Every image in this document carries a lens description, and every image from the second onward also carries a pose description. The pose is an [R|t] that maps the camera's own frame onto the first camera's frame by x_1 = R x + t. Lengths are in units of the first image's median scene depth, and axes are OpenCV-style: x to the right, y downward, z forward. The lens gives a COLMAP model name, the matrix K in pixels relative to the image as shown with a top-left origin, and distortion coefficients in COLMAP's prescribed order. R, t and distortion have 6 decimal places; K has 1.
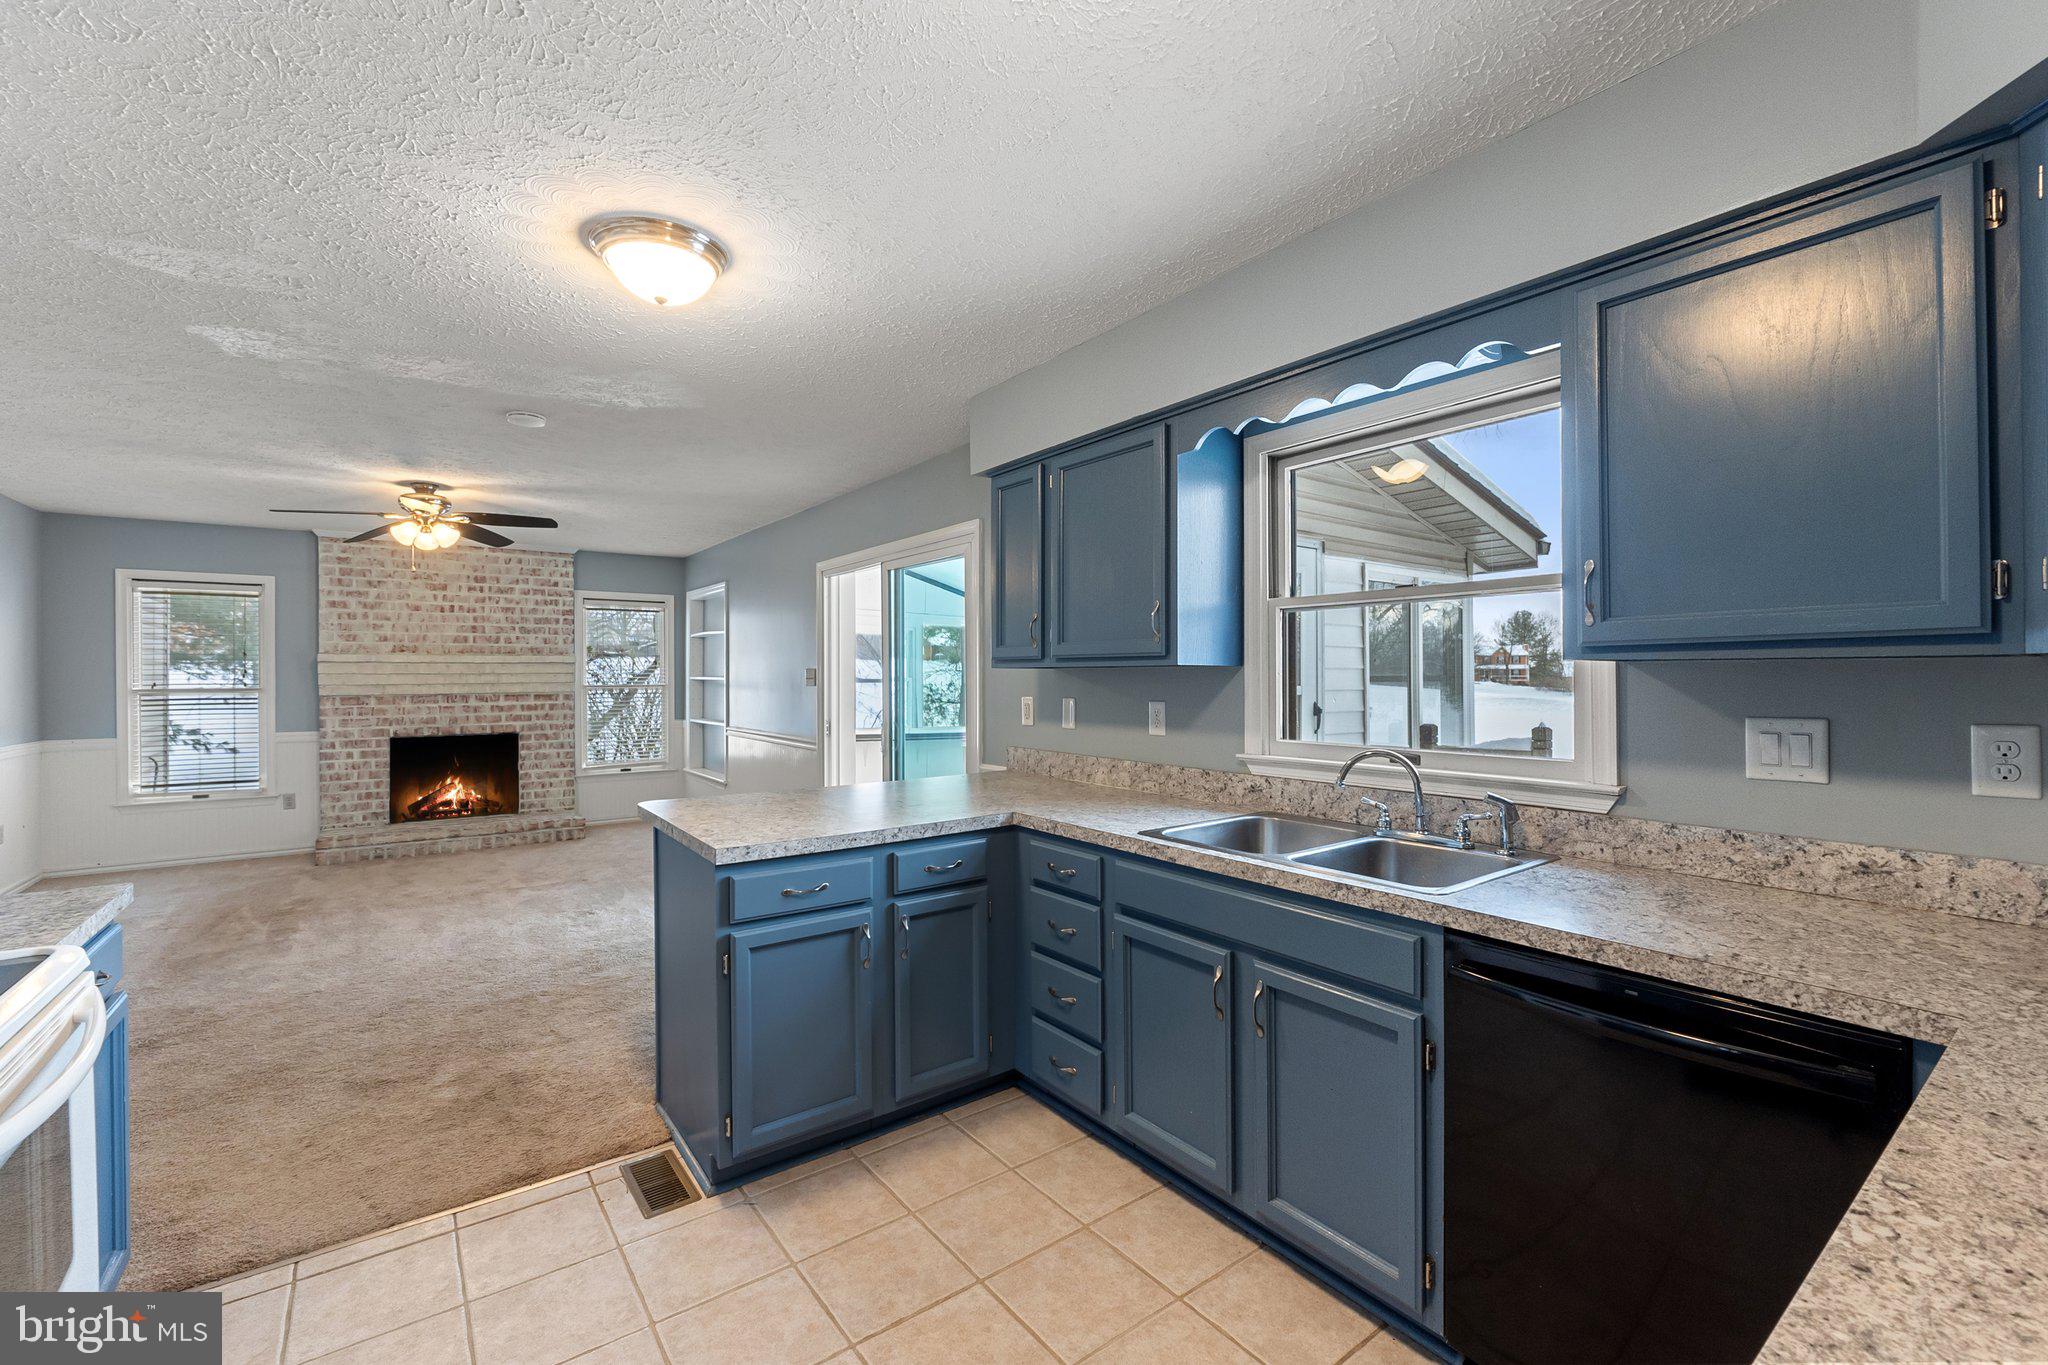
lens RADIAL K [[864.1, 0, 1022.5], [0, 864.1, 679.5], [0, 0, 1]] dist [-0.005554, -0.000545]
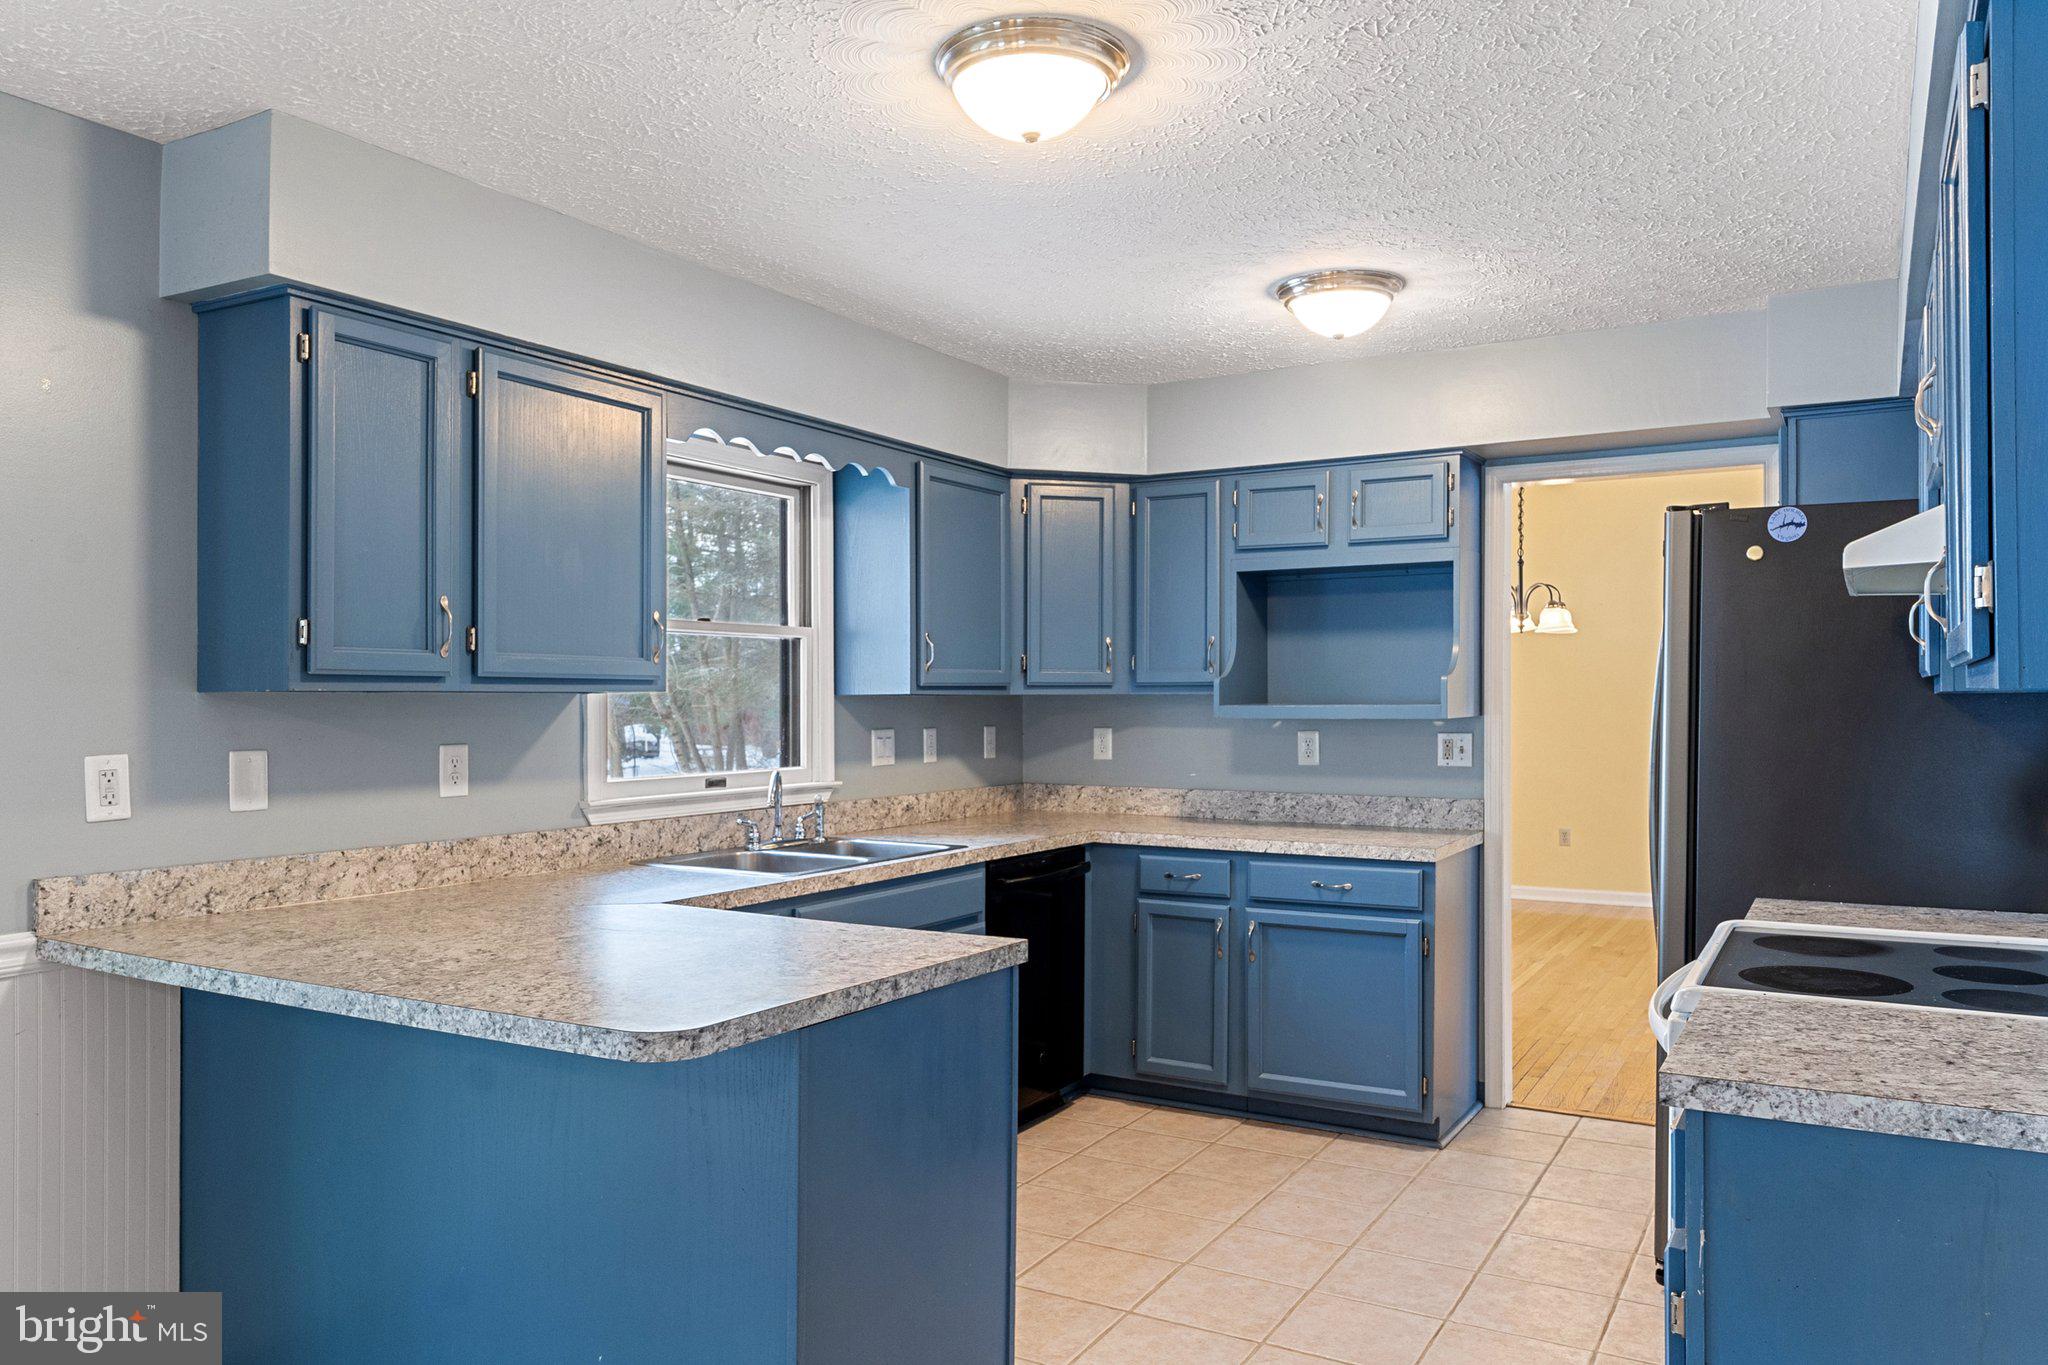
lens RADIAL K [[1451.9, 0, 1024.0], [0, 1451.9, 682.5], [0, 0, 1]] dist [0.002596, 0.001024]
pose [[-0.402374, 0.015686, 0.915341, -0.494848], [0.007863, 0.999876, -0.013678, -0.001872], [-0.915442, 0.001694, -0.402447, 0.499102]]
